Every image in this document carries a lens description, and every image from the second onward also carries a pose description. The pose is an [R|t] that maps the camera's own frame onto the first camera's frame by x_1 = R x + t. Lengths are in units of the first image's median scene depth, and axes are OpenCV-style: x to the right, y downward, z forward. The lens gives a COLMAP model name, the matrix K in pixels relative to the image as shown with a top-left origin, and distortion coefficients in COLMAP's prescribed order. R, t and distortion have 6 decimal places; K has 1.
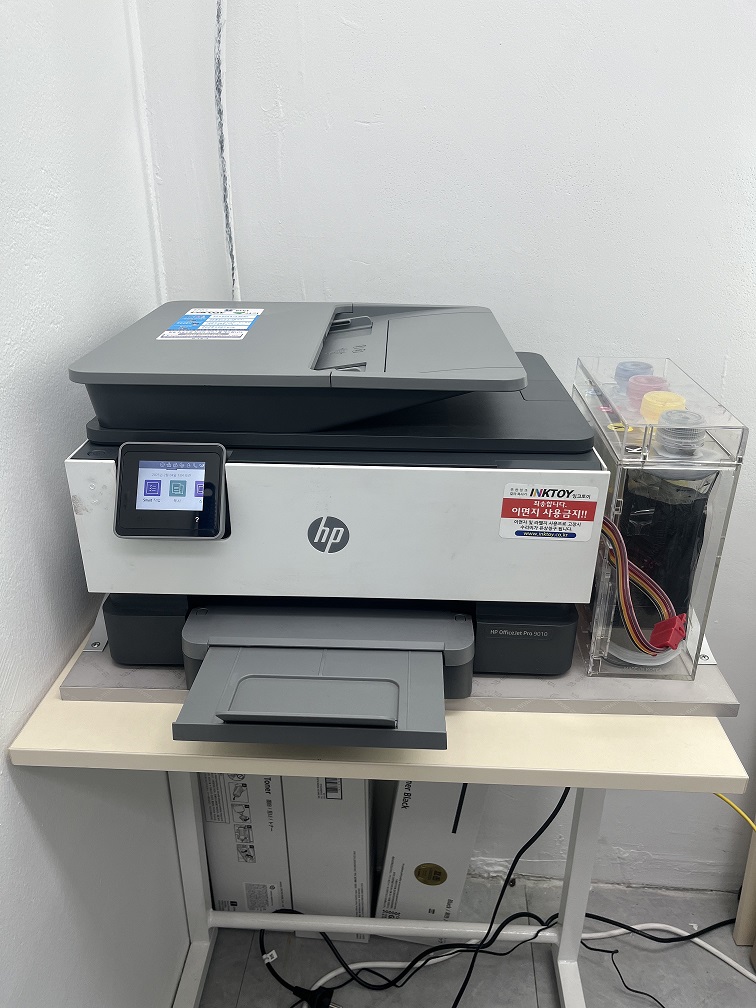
lens RADIAL K [[772.2, 0, 375.2], [0, 772.2, 505.9], [0, 0, 1]] dist [0.063182, -0.086002]
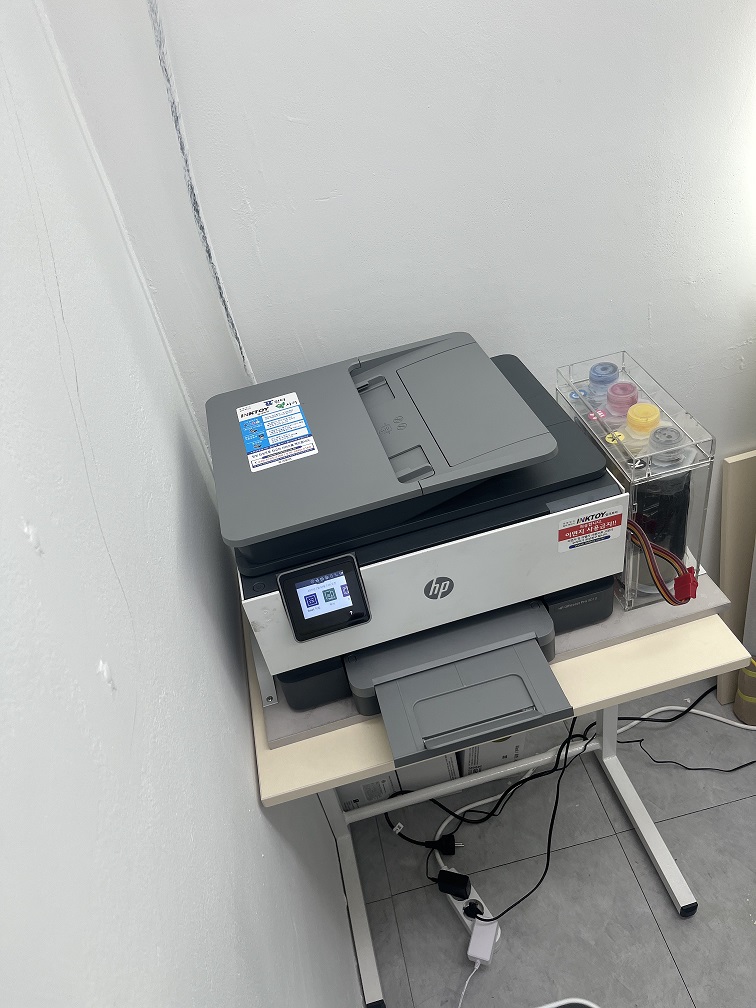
lens RADIAL K [[772.2, 0, 371.2], [0, 772.2, 508.9], [0, 0, 1]] dist [0.063182, -0.086002]
pose [[0.950514, -0.296202, 0.093741, -0.236708], [0.267326, 0.933493, 0.239015, -0.408472], [-0.158303, -0.202127, 0.966481, -0.238209]]
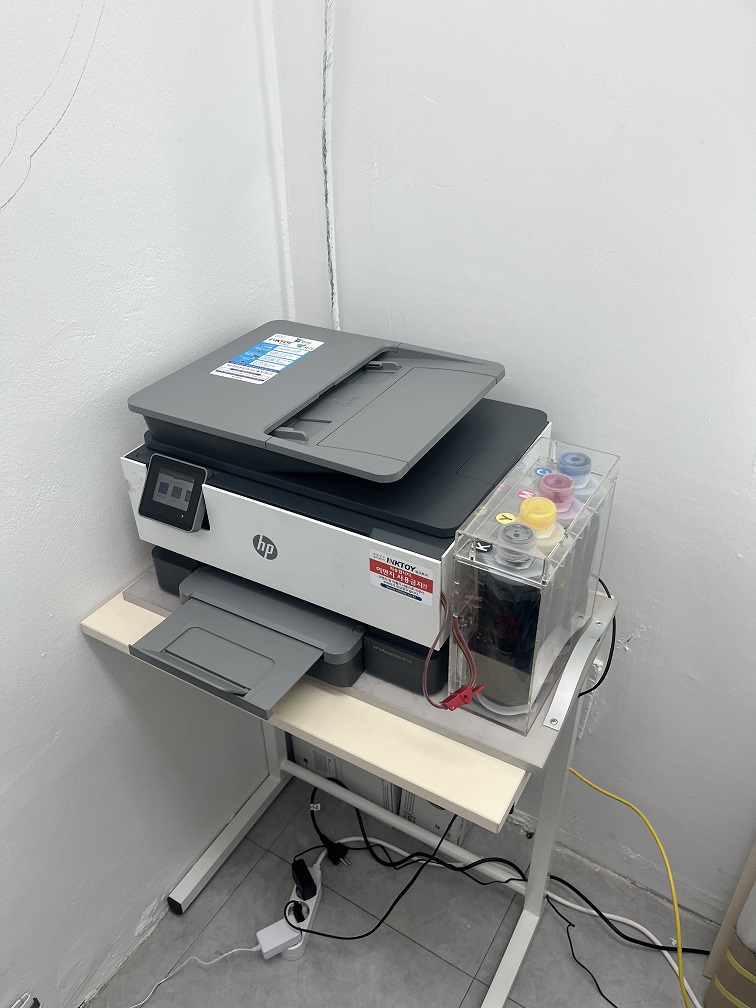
lens RADIAL K [[772.2, 0, 364.1], [0, 772.2, 508.1], [0, 0, 1]] dist [0.063182, -0.086002]
pose [[0.880796, 0.240627, -0.407795, 0.589057], [-0.172796, 0.965196, 0.196311, -0.304572], [0.440839, -0.102445, 0.891721, -0.138995]]
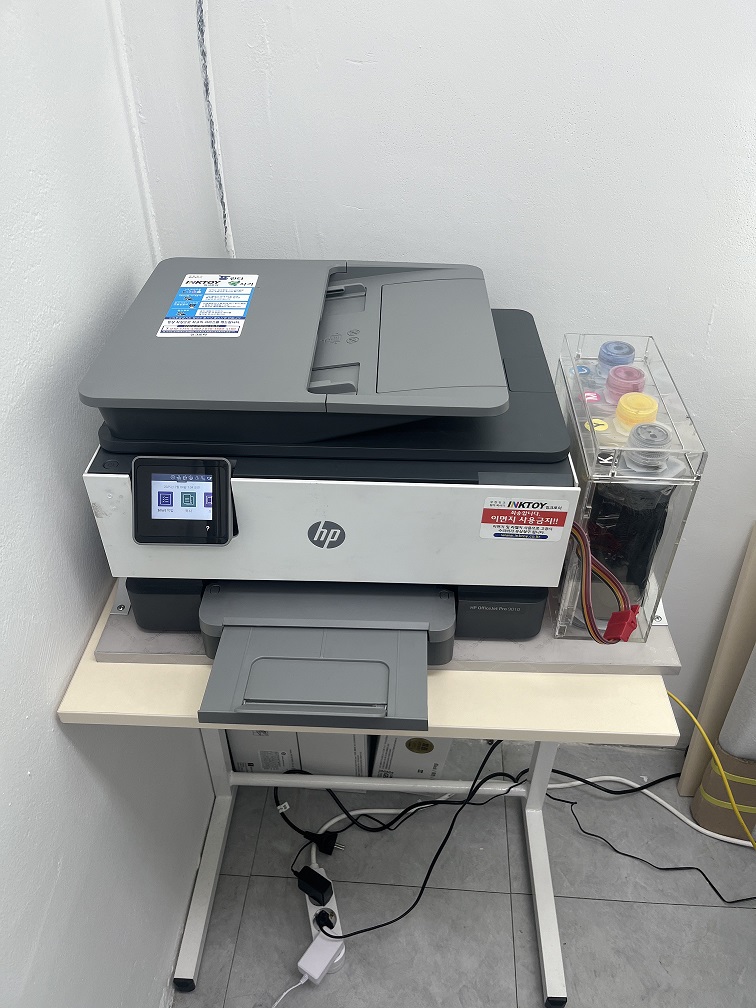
lens RADIAL K [[772.2, 0, 382.8], [0, 772.2, 510.2], [0, 0, 1]] dist [0.063182, -0.086002]
pose [[0.999942, -0.002839, 0.010341, 0.008416], [0.000270, 0.970696, 0.240313, -0.240971], [-0.010720, -0.240296, 0.970640, -0.065010]]
